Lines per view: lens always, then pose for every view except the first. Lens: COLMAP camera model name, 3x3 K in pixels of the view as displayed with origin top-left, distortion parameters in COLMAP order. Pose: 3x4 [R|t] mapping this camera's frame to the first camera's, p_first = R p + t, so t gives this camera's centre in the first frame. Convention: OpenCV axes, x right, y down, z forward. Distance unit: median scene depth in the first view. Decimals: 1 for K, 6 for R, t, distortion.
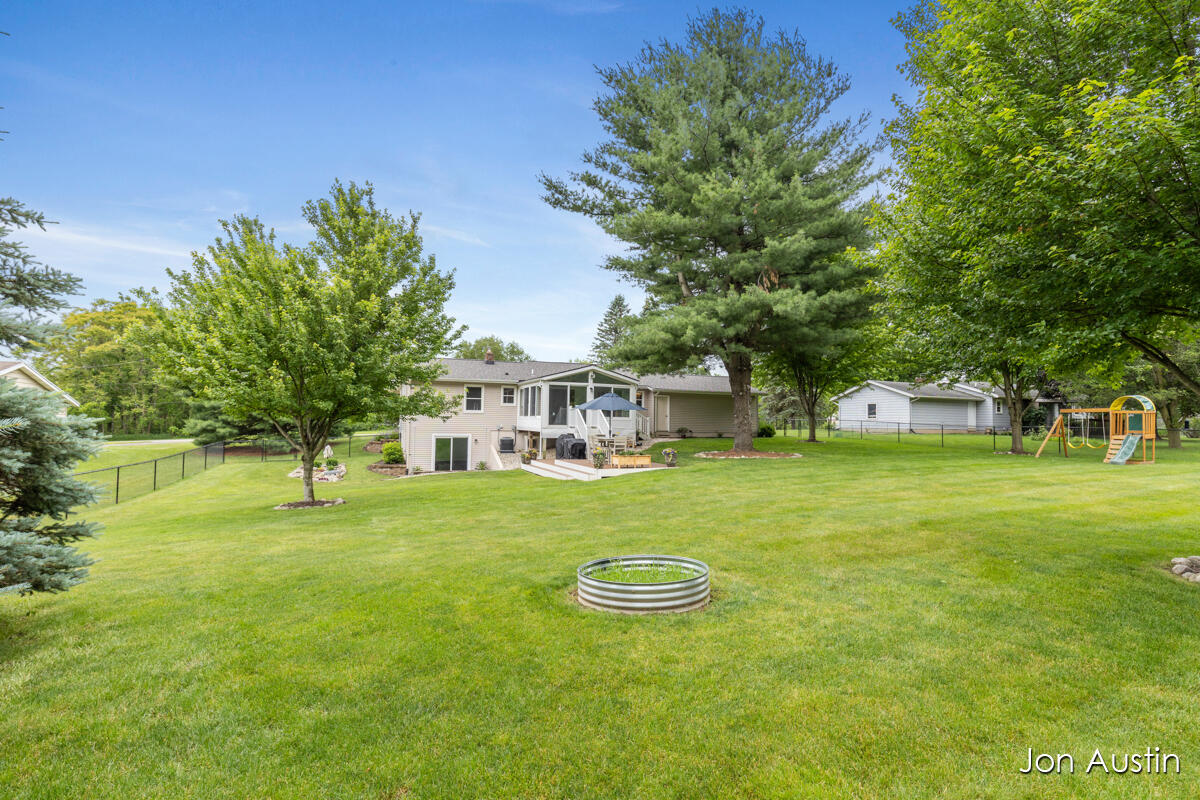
lens RADIAL K [[570.0, 0, 601.4], [0, 570.0, 390.2], [0, 0, 1]] dist [0.027047, -0.000097]
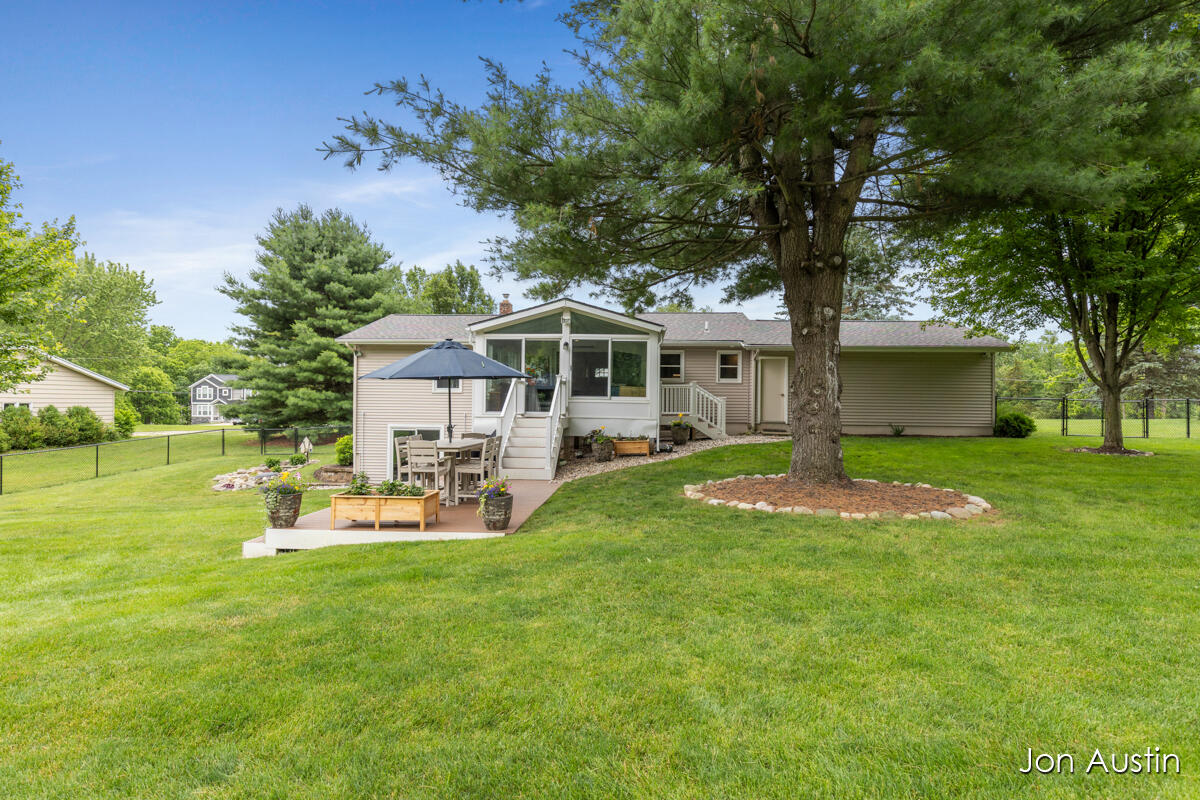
lens RADIAL K [[660.8, 0, 600.0], [0, 660.8, 400.0], [0, 0, 1]] dist [-0.000988, -0.000308]
pose [[0.907698, -0.002574, -0.419616, 0.225956], [0.025246, 0.998505, 0.048486, 0.016833], [0.418864, -0.054605, 0.906406, 0.382290]]
